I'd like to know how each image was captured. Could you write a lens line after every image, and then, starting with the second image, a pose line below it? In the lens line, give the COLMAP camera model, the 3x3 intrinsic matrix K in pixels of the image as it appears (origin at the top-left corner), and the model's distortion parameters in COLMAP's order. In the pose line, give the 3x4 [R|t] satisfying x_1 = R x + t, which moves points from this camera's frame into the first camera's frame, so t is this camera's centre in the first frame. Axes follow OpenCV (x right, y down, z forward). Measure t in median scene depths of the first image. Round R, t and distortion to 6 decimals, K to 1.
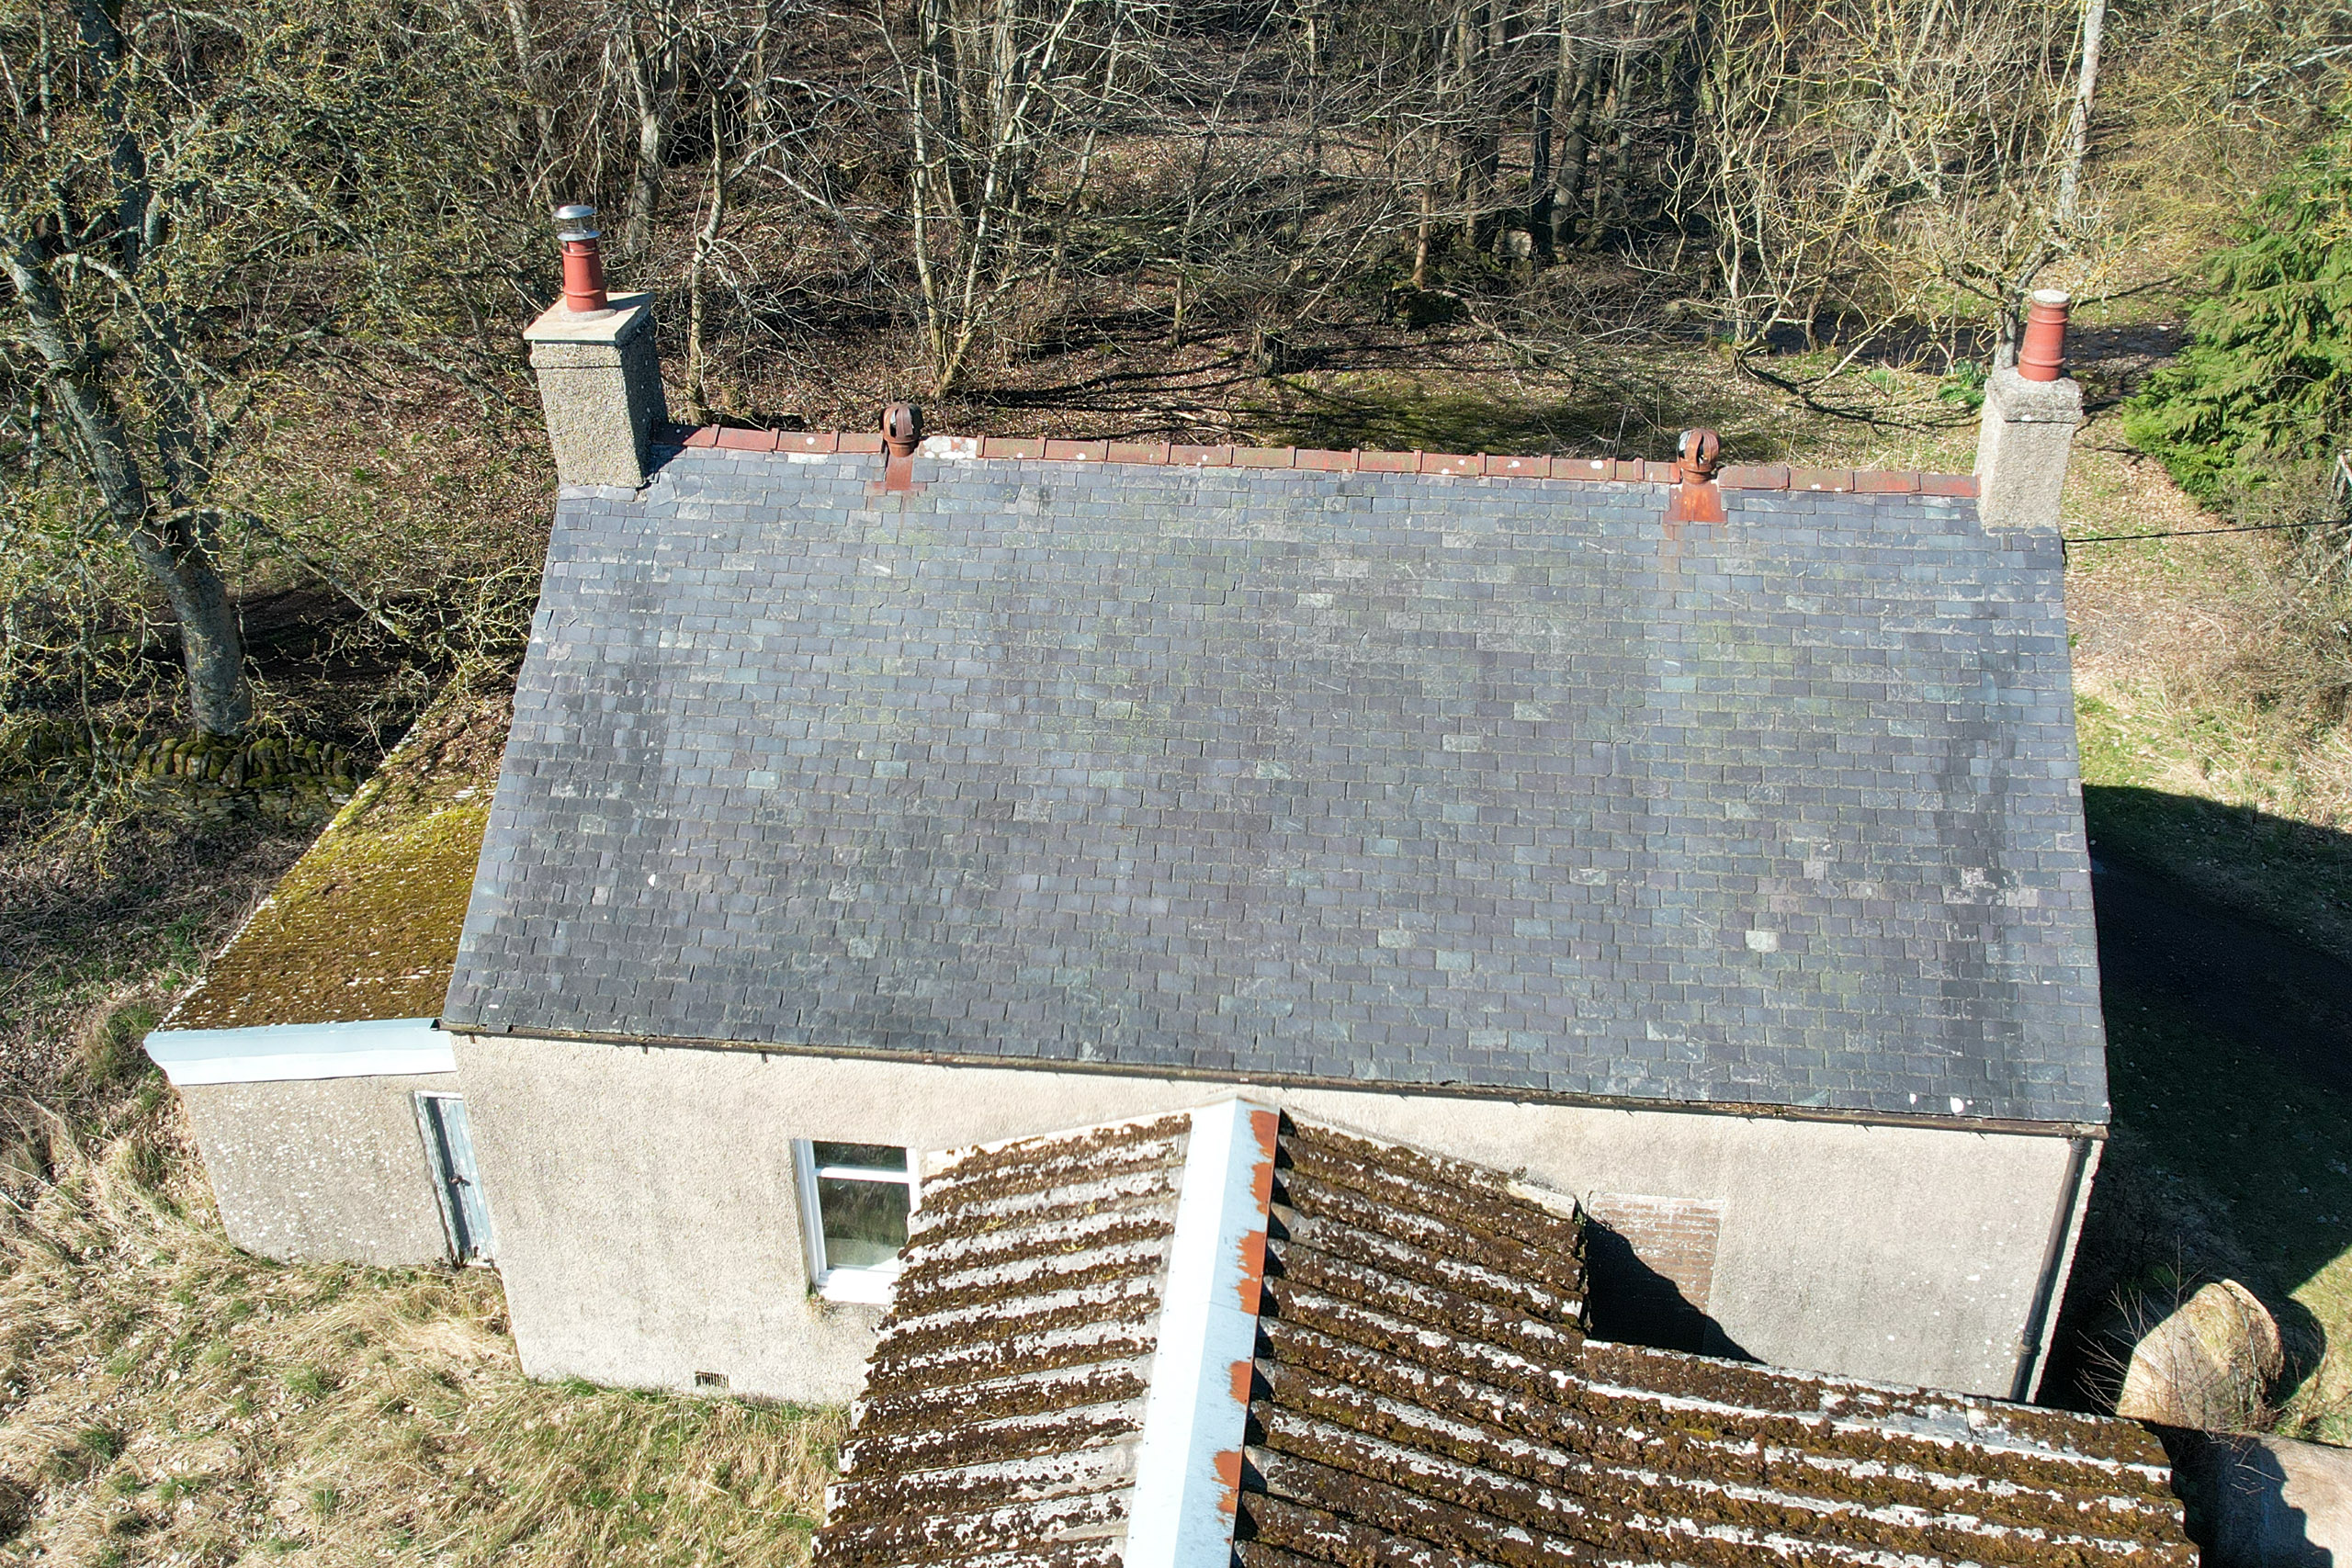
lens RADIAL K [[2265.7, 0, 1176.0], [0, 2265.7, 784.0], [0, 0, 1]] dist [-0.067992, 0.002418]
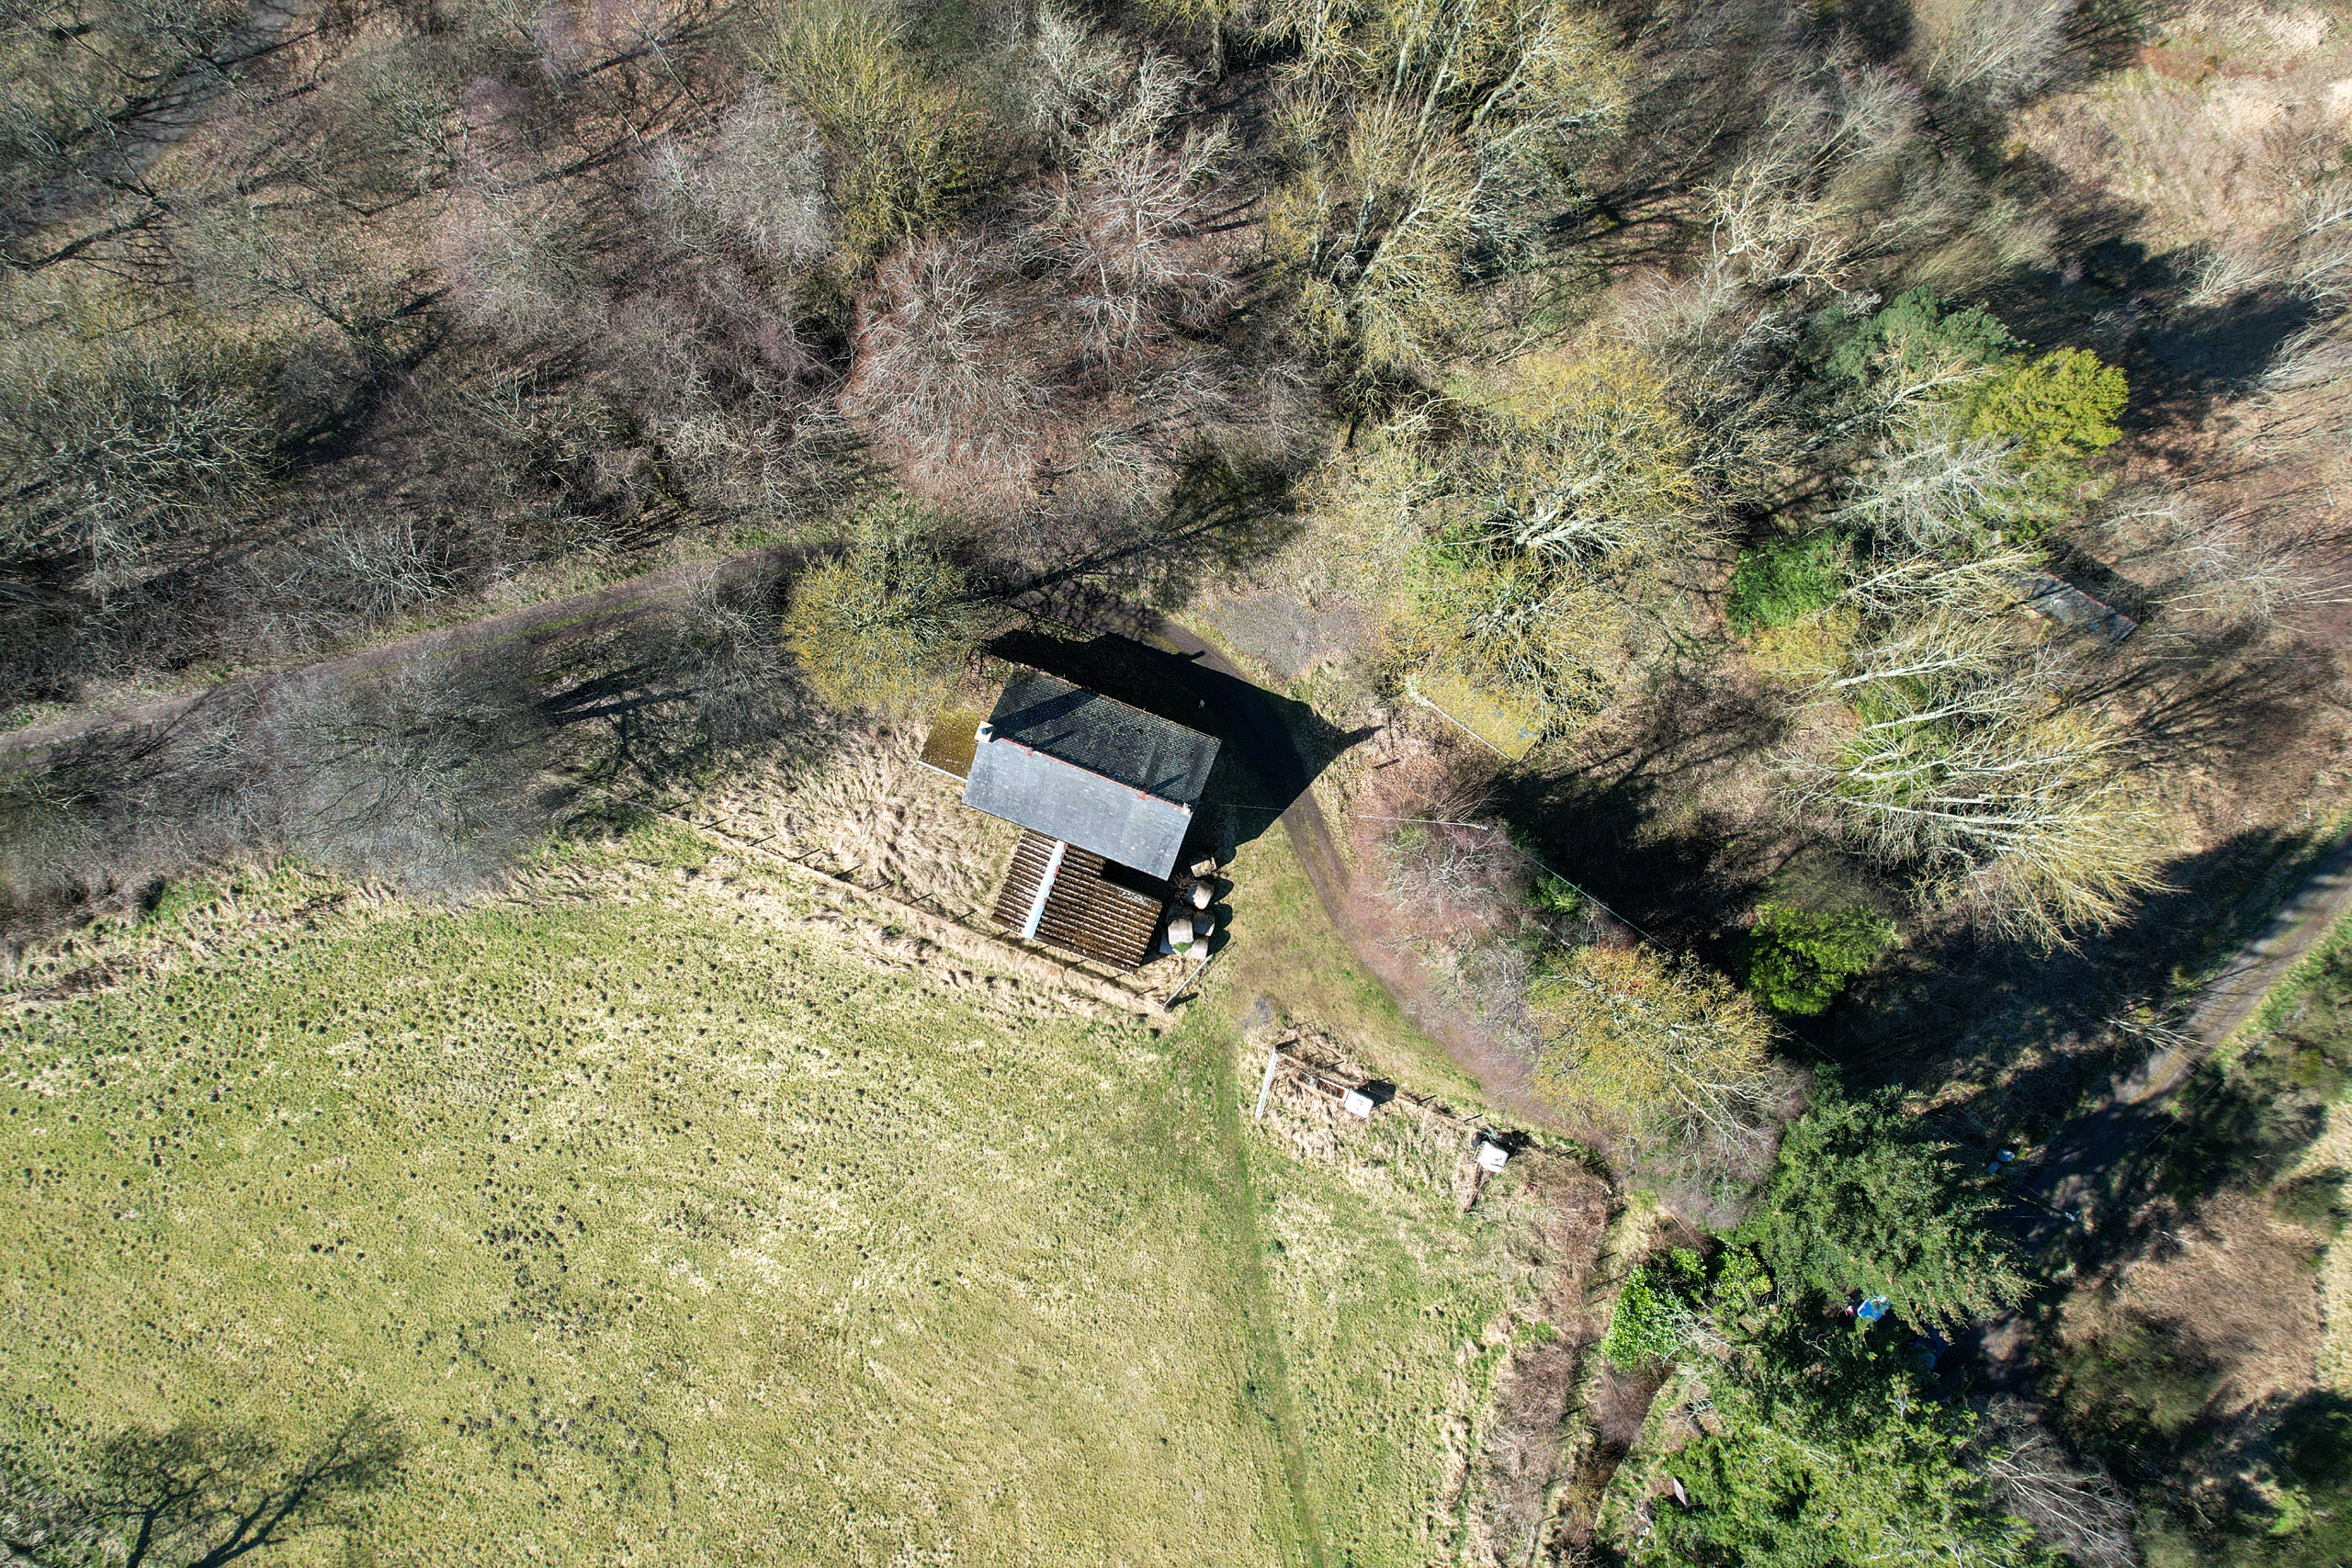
lens RADIAL K [[1498.9, 0, 1176.0], [0, 1498.9, 784.0], [0, 0, 1]] dist [-0.043735, 0.000554]
pose [[0.967581, 0.252488, 0.006070, 0.291370], [-0.132805, 0.488198, 0.862569, -4.029659], [0.214825, -0.835412, 0.505902, -1.215802]]
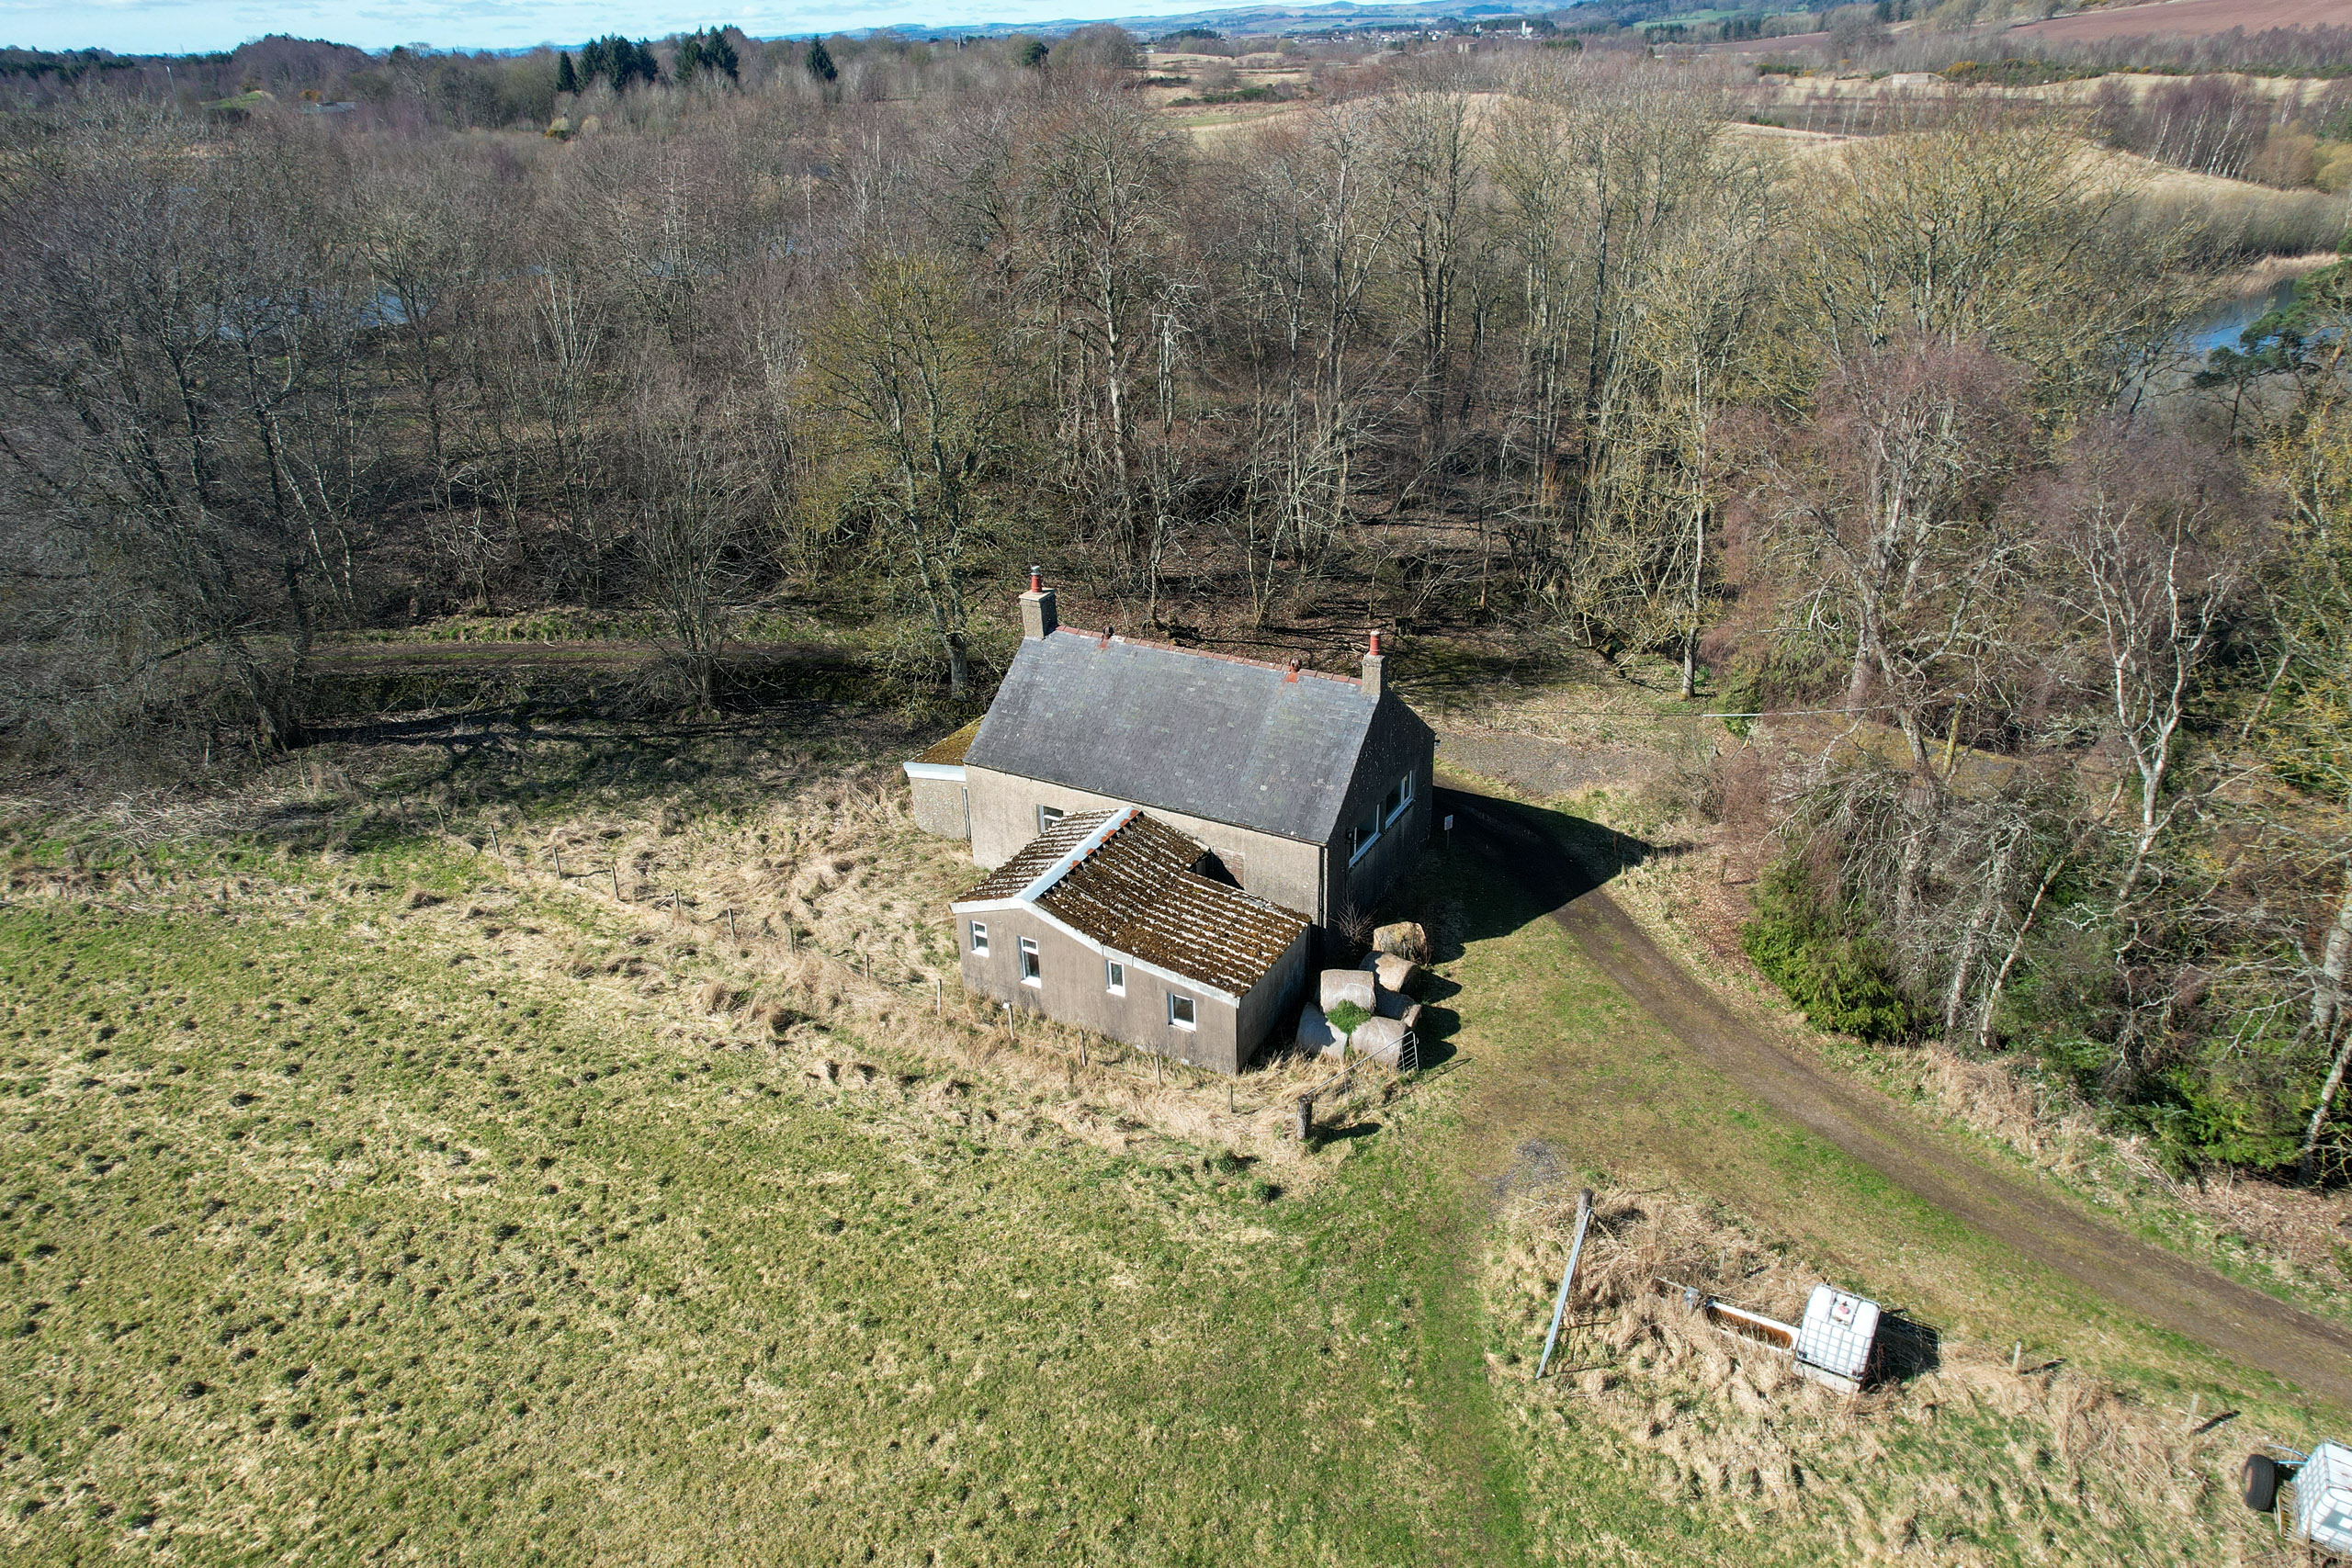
lens RADIAL K [[1563.3, 0, 1195.2], [0, 1563.3, 738.4], [0, 0, 1]] dist [-0.074513, 0.064839]
pose [[0.926170, 0.144256, -0.348424, 0.991518], [-0.175772, 0.982575, -0.060424, 0.156039], [0.333636, 0.117206, 0.935387, -1.433709]]
